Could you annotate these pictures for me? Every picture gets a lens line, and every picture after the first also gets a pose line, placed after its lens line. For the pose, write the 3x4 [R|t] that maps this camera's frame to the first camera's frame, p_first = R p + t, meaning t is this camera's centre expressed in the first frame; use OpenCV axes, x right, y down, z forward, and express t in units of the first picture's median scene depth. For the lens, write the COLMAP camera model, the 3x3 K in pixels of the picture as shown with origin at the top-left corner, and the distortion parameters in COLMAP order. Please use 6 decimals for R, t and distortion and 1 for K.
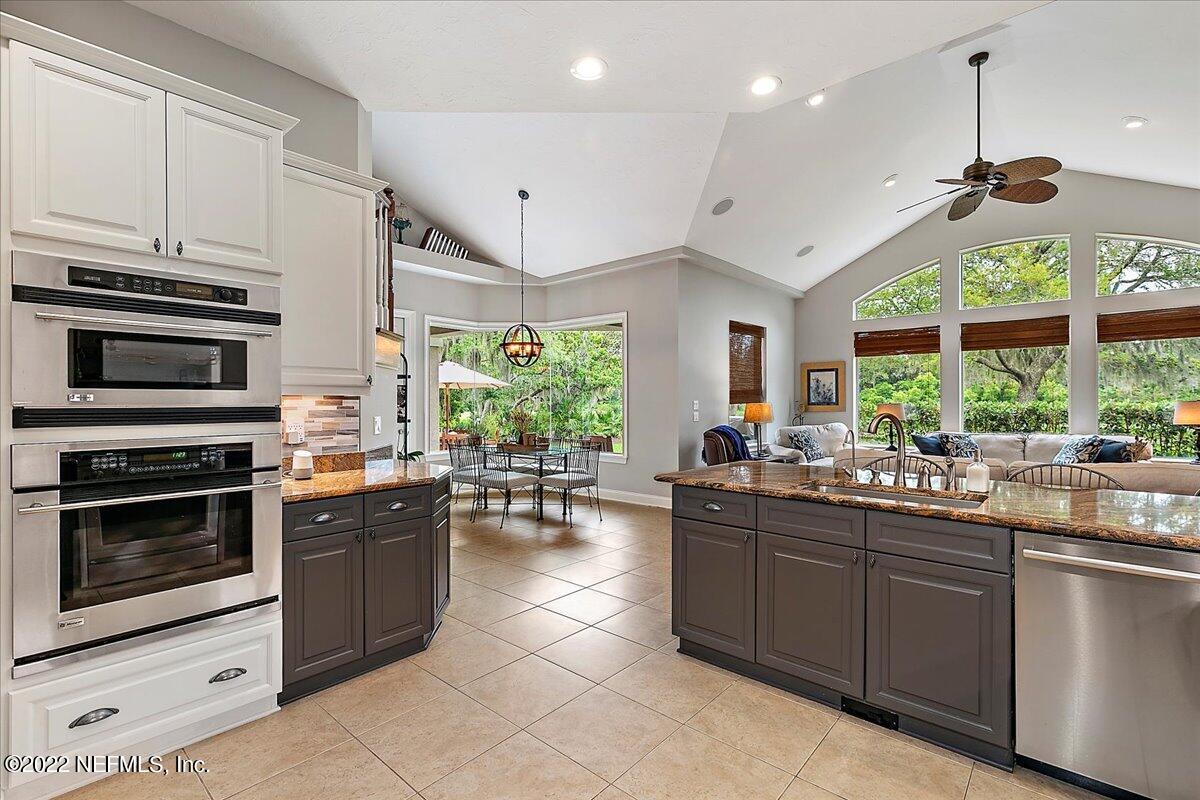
lens RADIAL K [[541.5, 0, 594.0], [0, 541.5, 398.2], [0, 0, 1]] dist [-0.000683, -0.000278]
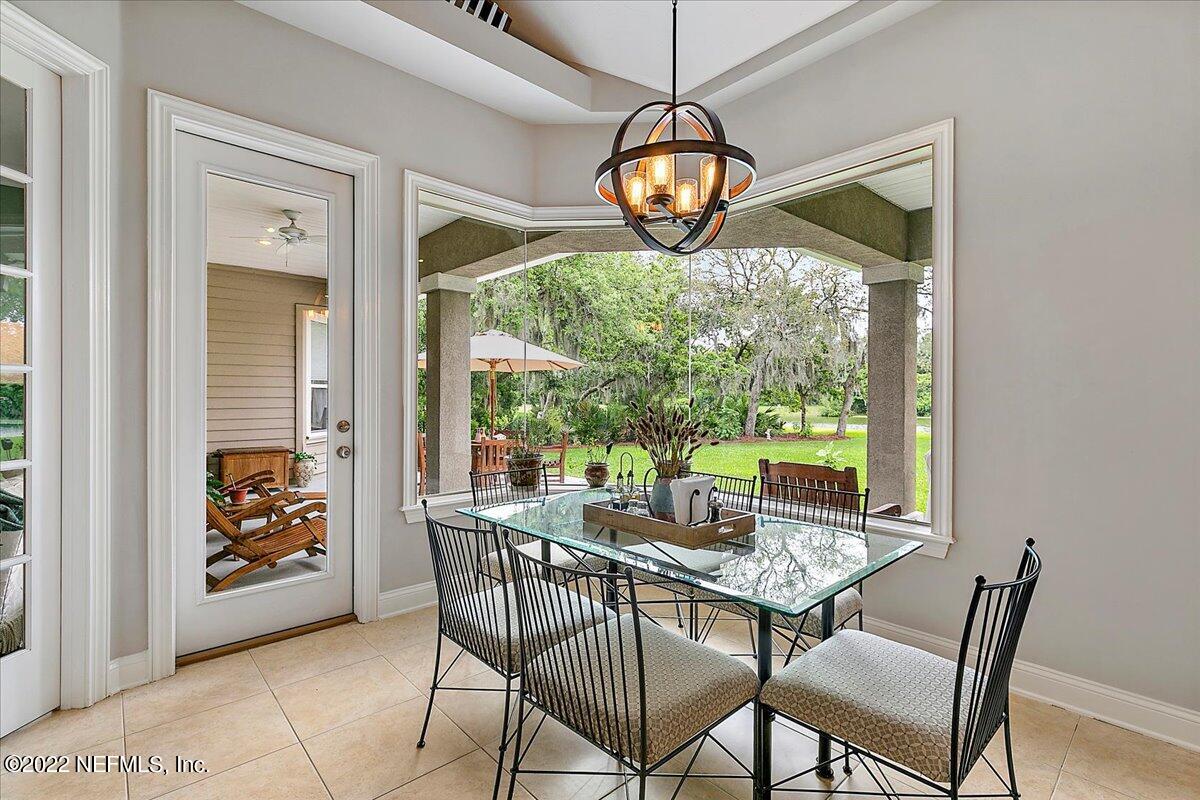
lens RADIAL K [[541.5, 0, 594.0], [0, 541.5, 398.2], [0, 0, 1]] dist [-0.000683, -0.000278]
pose [[0.993599, 0.008001, -0.112685, -0.038892], [-0.006679, 0.999904, 0.012099, 0.004911], [0.112771, -0.011269, 0.993557, 0.194054]]
